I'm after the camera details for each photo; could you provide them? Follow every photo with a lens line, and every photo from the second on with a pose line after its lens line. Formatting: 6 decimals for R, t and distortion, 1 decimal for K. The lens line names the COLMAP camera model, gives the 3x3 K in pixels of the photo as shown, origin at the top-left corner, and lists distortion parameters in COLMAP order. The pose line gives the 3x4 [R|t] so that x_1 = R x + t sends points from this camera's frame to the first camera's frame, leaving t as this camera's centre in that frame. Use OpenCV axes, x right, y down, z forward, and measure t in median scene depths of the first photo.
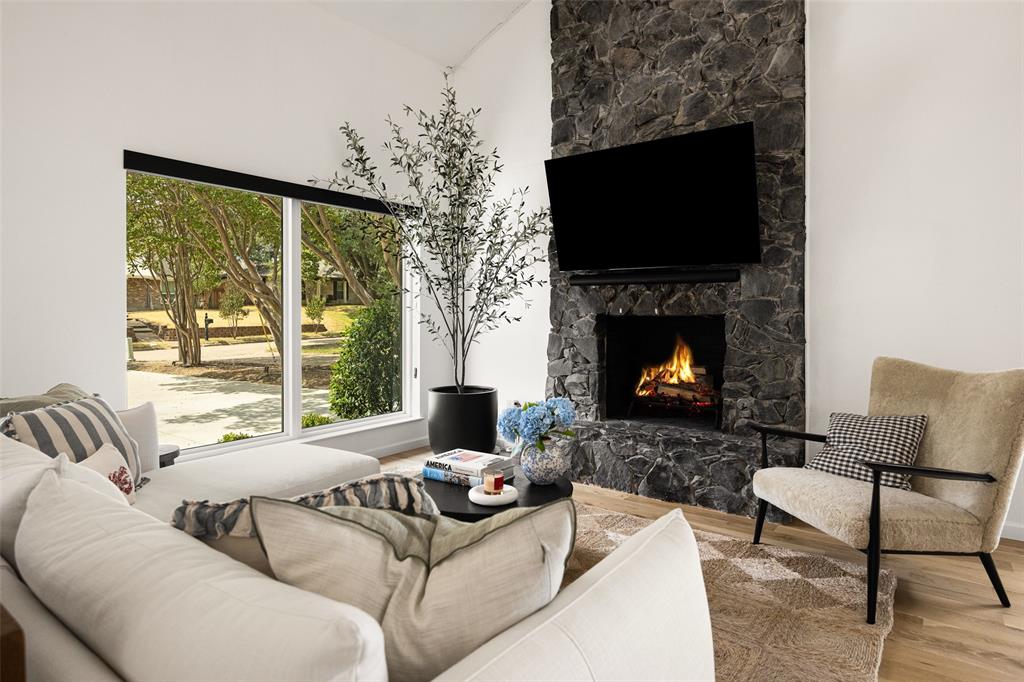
lens RADIAL K [[573.5, 0, 514.2], [0, 573.5, 315.3], [0, 0, 1]] dist [0.003044, -0.001216]
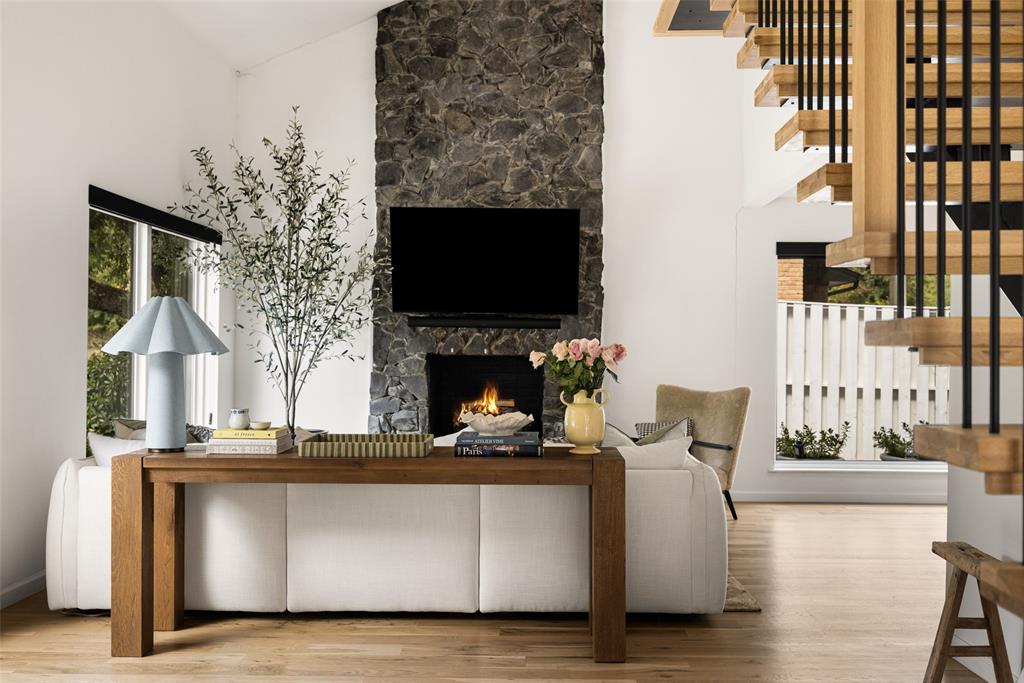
lens RADIAL K [[936.9, 0, 512.0], [0, 936.9, 343.2], [0, 0, 1]] dist [0.011551, 0.000000]
pose [[0.819931, 0.010512, 0.572366, -0.771786], [-0.006609, 0.999939, -0.008897, -0.006965], [-0.572424, 0.003512, 0.819950, -0.553203]]
